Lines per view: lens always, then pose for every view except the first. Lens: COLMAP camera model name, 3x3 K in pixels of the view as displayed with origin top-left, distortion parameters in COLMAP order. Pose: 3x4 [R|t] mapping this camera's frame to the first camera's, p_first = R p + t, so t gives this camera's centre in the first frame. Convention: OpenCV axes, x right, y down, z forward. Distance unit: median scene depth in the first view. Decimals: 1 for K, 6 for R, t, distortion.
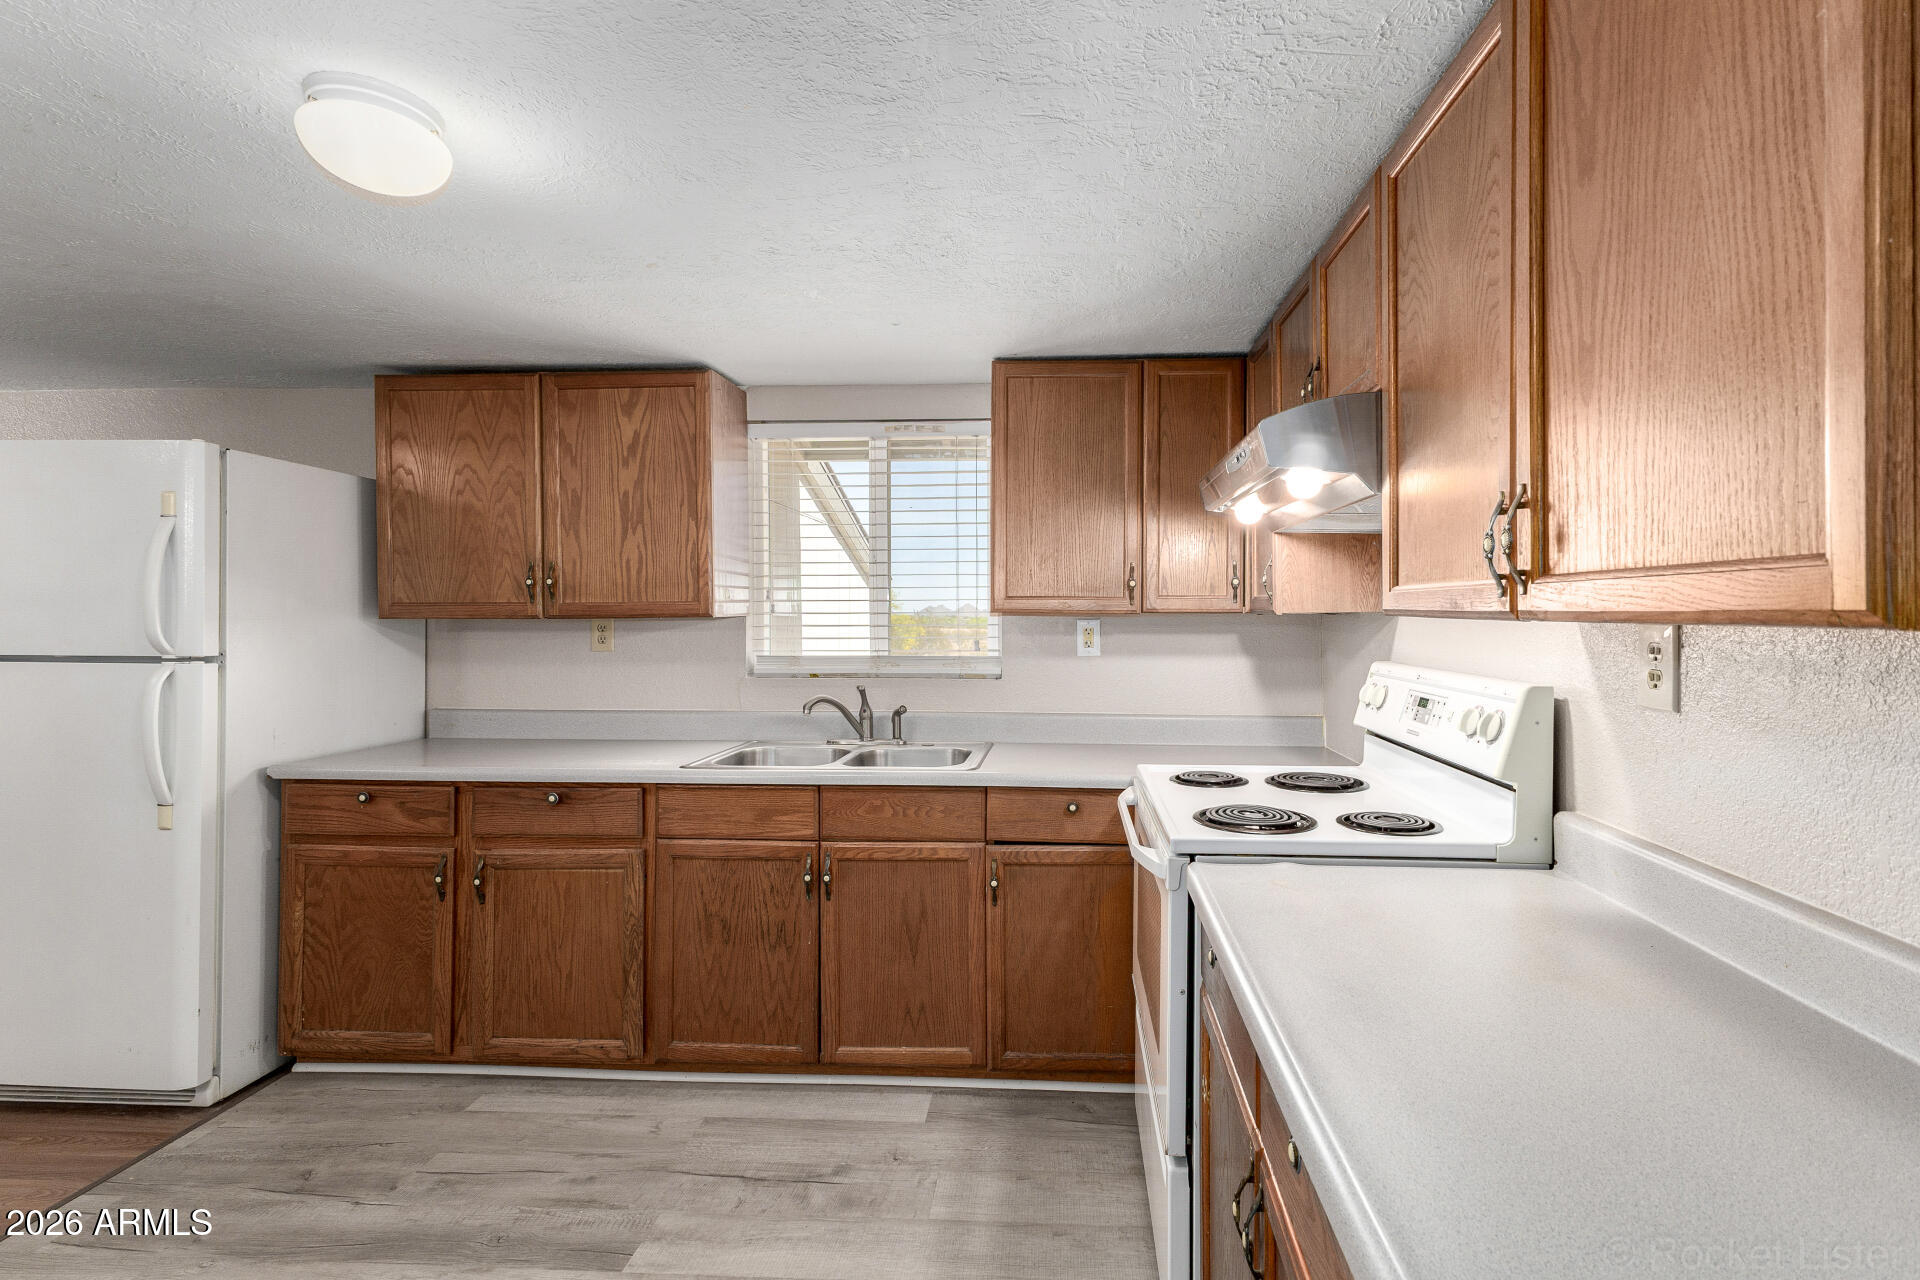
lens RADIAL K [[877.1, 0, 1028.1], [0, 877.1, 621.4], [0, 0, 1]] dist [0.009487, -0.002519]
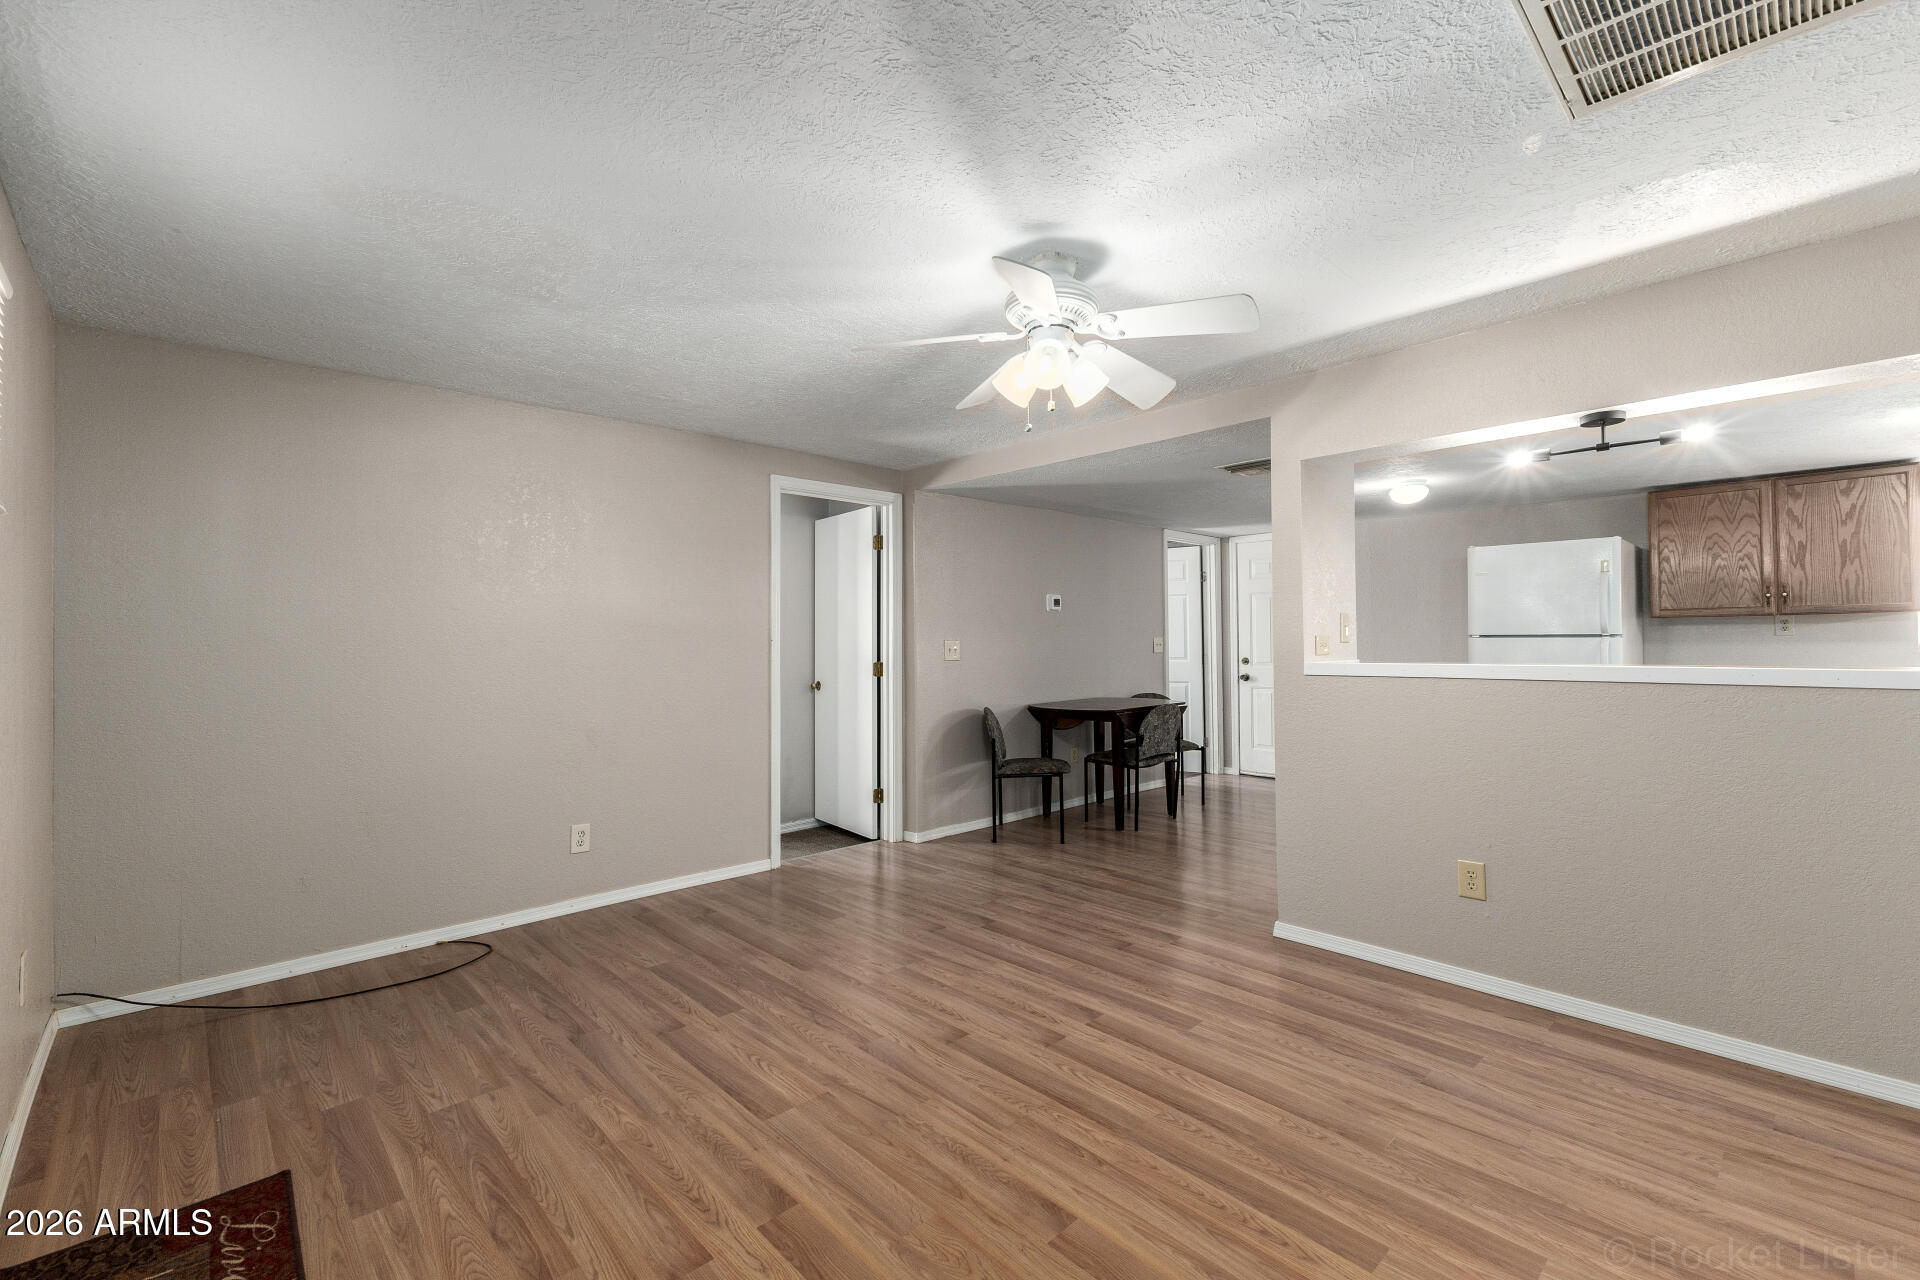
lens RADIAL K [[822.3, 0, 965.6], [0, 822.3, 631.5], [0, 0, 1]] dist [0.011943, -0.002380]
pose [[0.721595, -0.014513, -0.692163, -0.695273], [0.004858, 0.999862, -0.015900, 0.058920], [0.692299, 0.008111, 0.721566, -1.639830]]
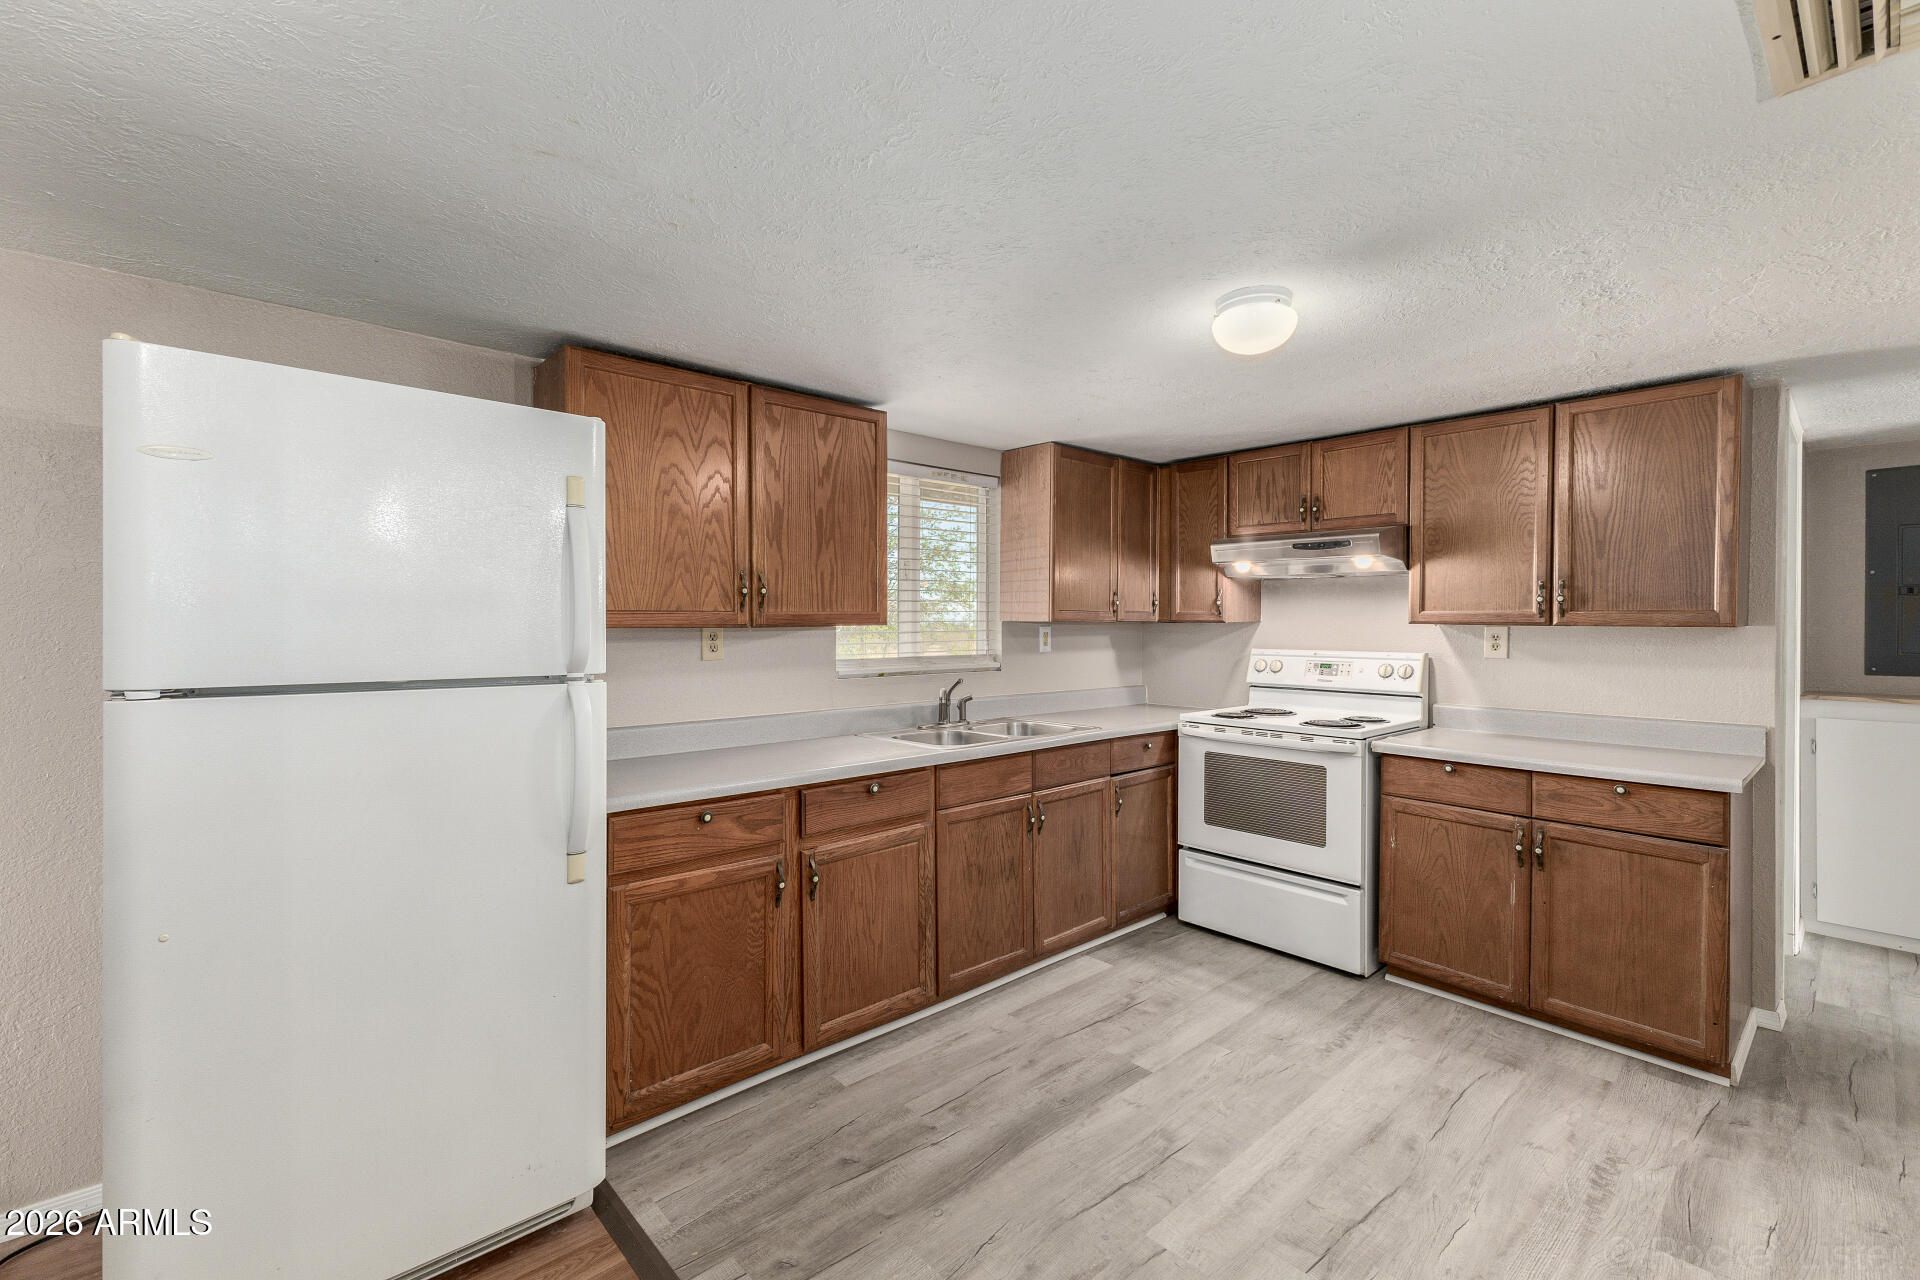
lens RADIAL K [[822.3, 0, 967.8], [0, 822.3, 629.5], [0, 0, 1]] dist [0.011943, -0.002380]
pose [[0.708393, -0.006363, 0.705790, -1.261563], [0.003870, 0.999979, 0.005131, -0.005576], [-0.705808, -0.000903, 0.708403, 0.188946]]
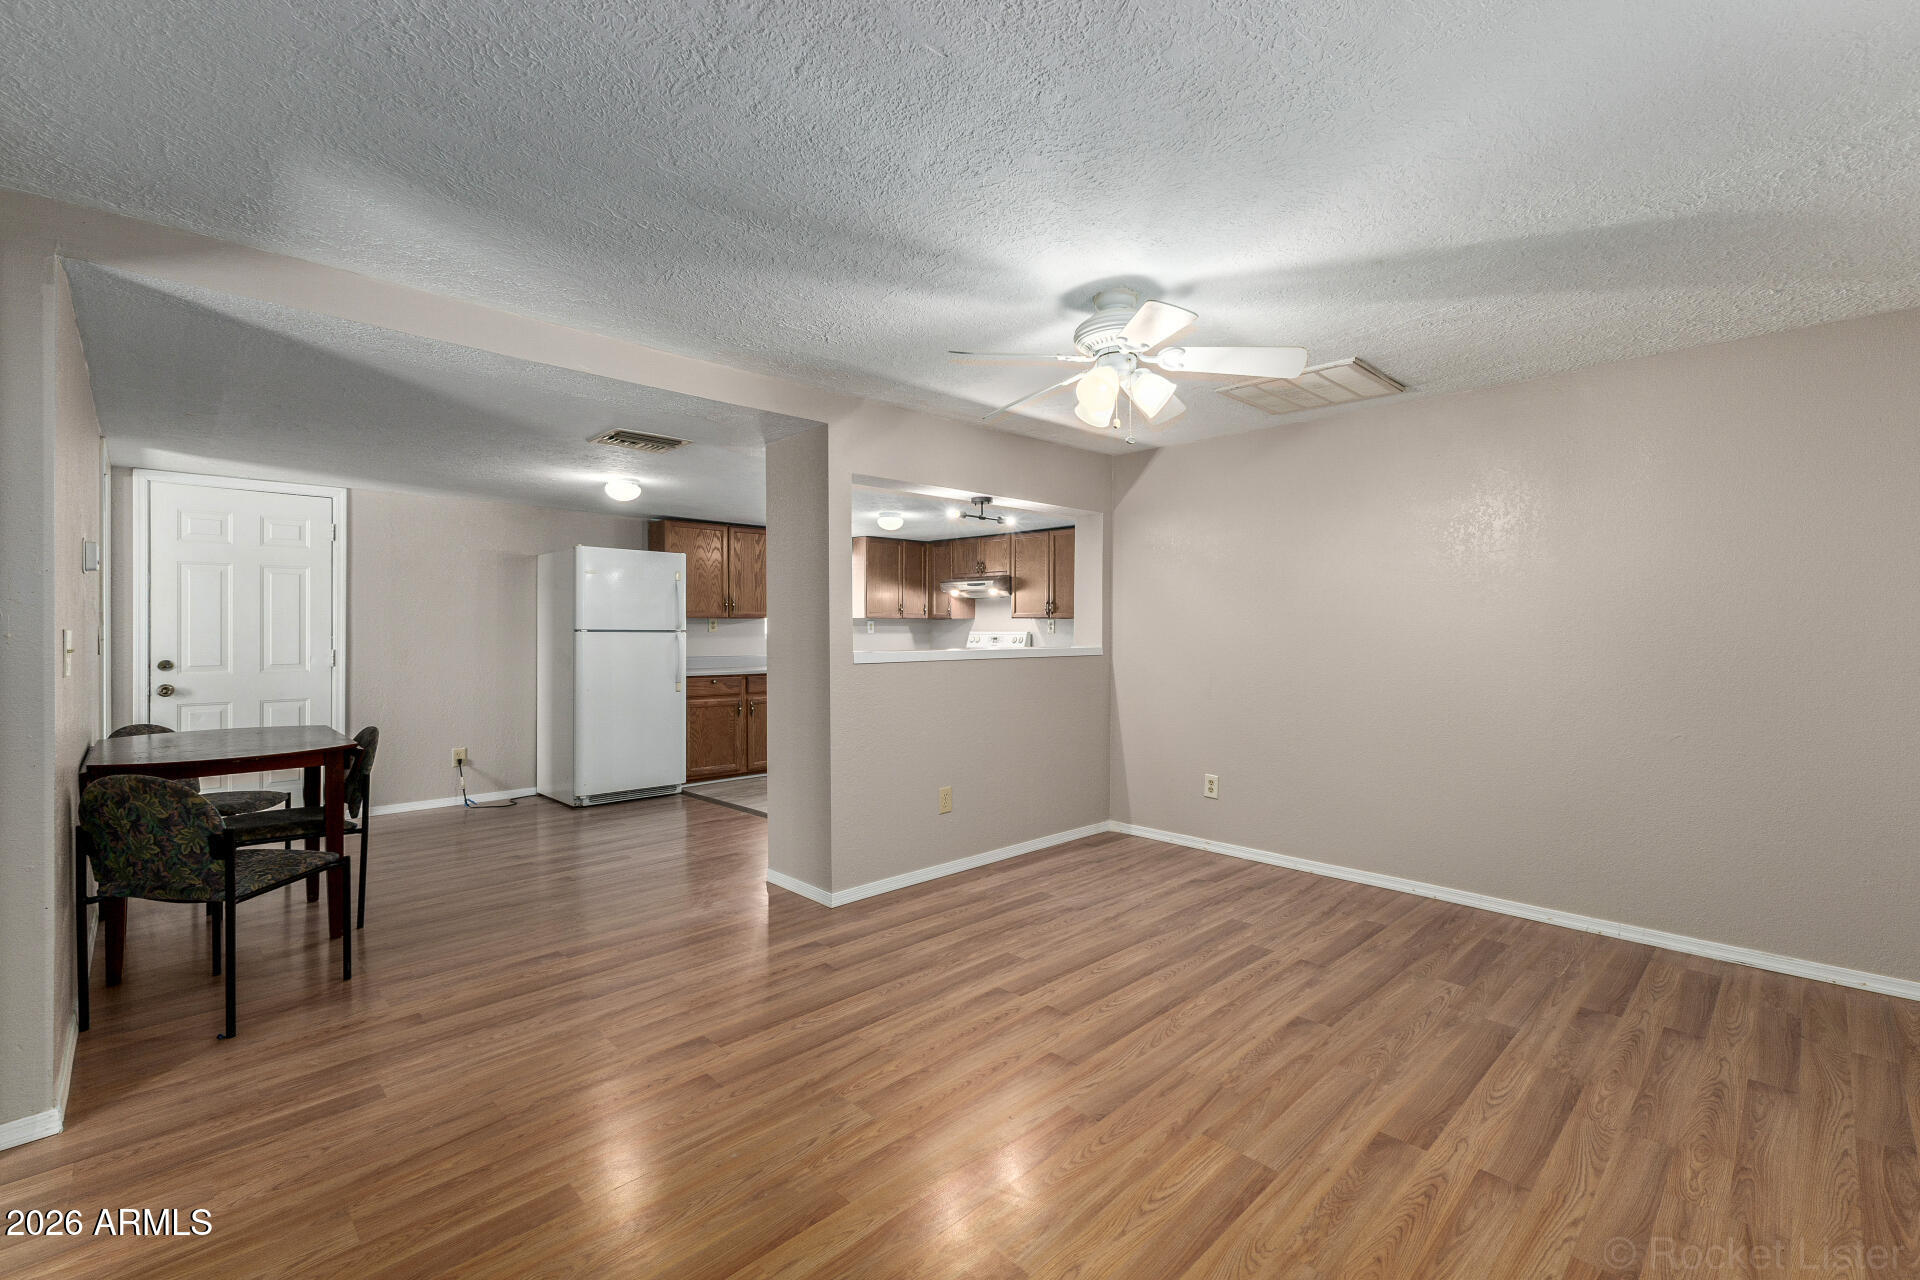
lens RADIAL K [[822.3, 0, 963.5], [0, 822.3, 634.6], [0, 0, 1]] dist [0.011943, -0.002380]
pose [[0.684036, -0.003200, 0.729441, -2.270079], [0.004122, 0.999991, 0.000522, 0.057296], [-0.729436, 0.002649, 0.684044, -1.463347]]
